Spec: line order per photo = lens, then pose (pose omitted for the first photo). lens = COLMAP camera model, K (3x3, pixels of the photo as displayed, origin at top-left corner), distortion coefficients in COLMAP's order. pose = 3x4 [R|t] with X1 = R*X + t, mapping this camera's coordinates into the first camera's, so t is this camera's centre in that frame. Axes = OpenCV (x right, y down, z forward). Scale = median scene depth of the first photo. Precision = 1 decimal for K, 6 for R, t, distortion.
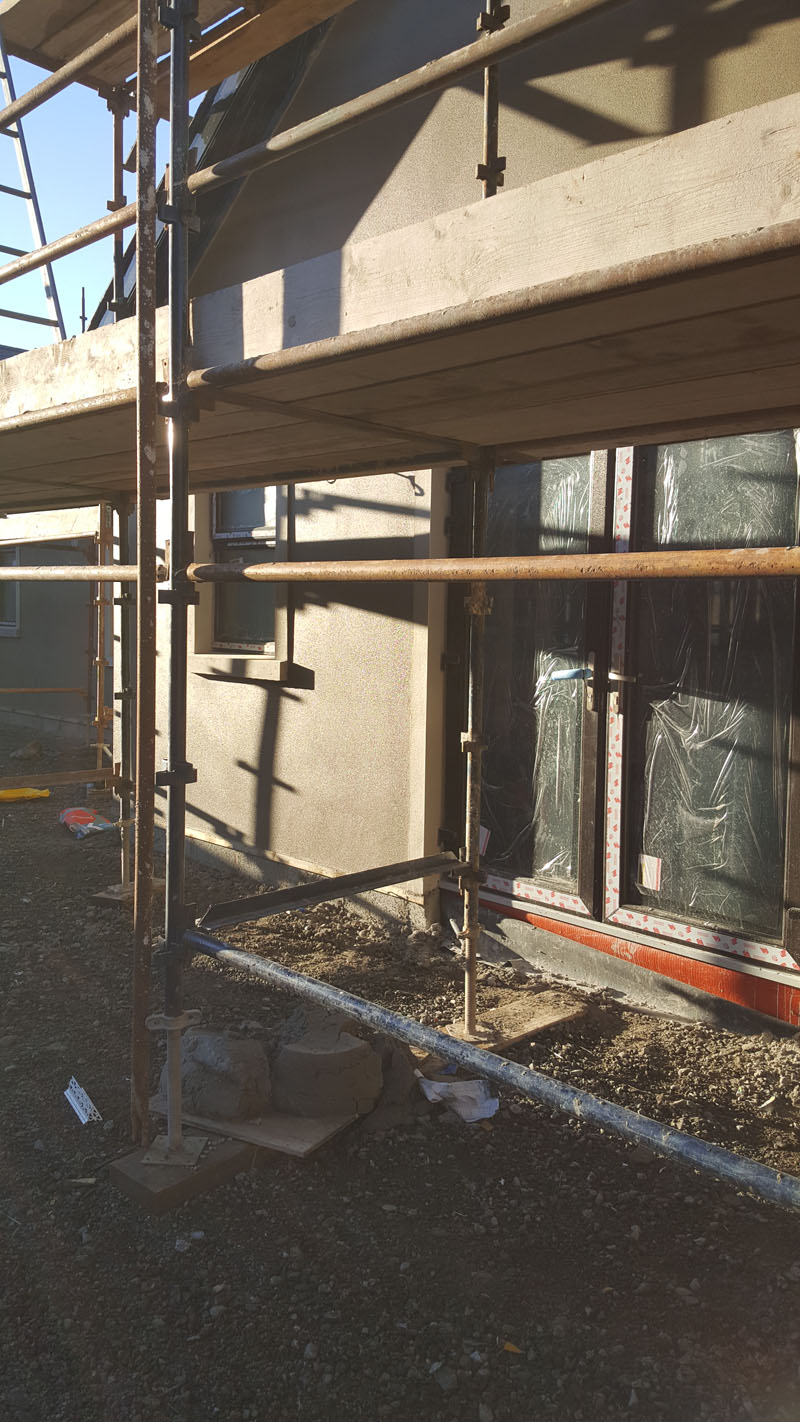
lens RADIAL K [[1170.1, 0, 442.0], [0, 1170.1, 711.4], [0, 0, 1]] dist [0.051006, -0.061573]
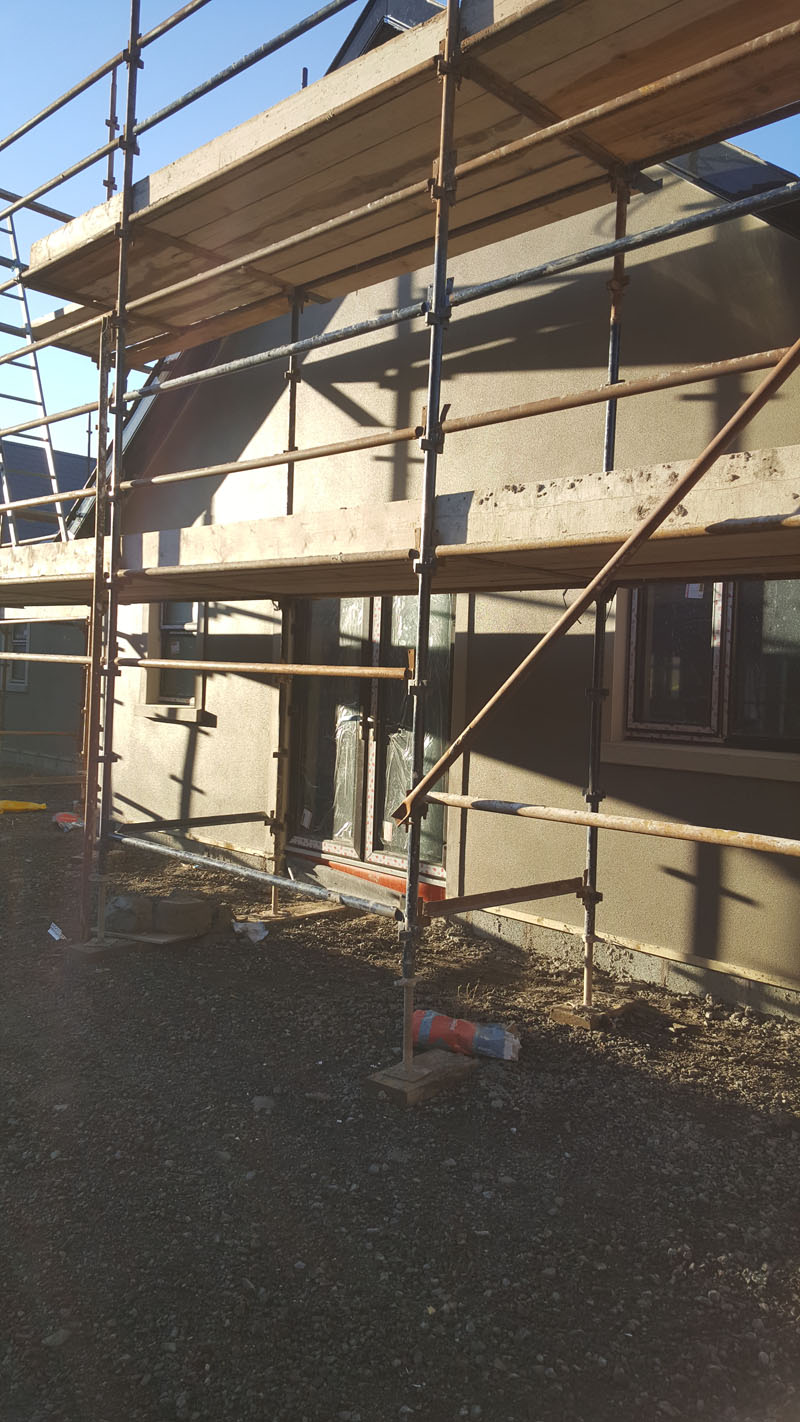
lens RADIAL K [[1170.1, 0, 442.0], [0, 1170.1, 711.4], [0, 0, 1]] dist [0.051006, -0.061573]
pose [[0.999824, 0.018726, -0.000755, 0.229121], [-0.018740, 0.998434, -0.052716, 0.043416], [-0.000233, 0.052721, 0.998609, -0.677566]]
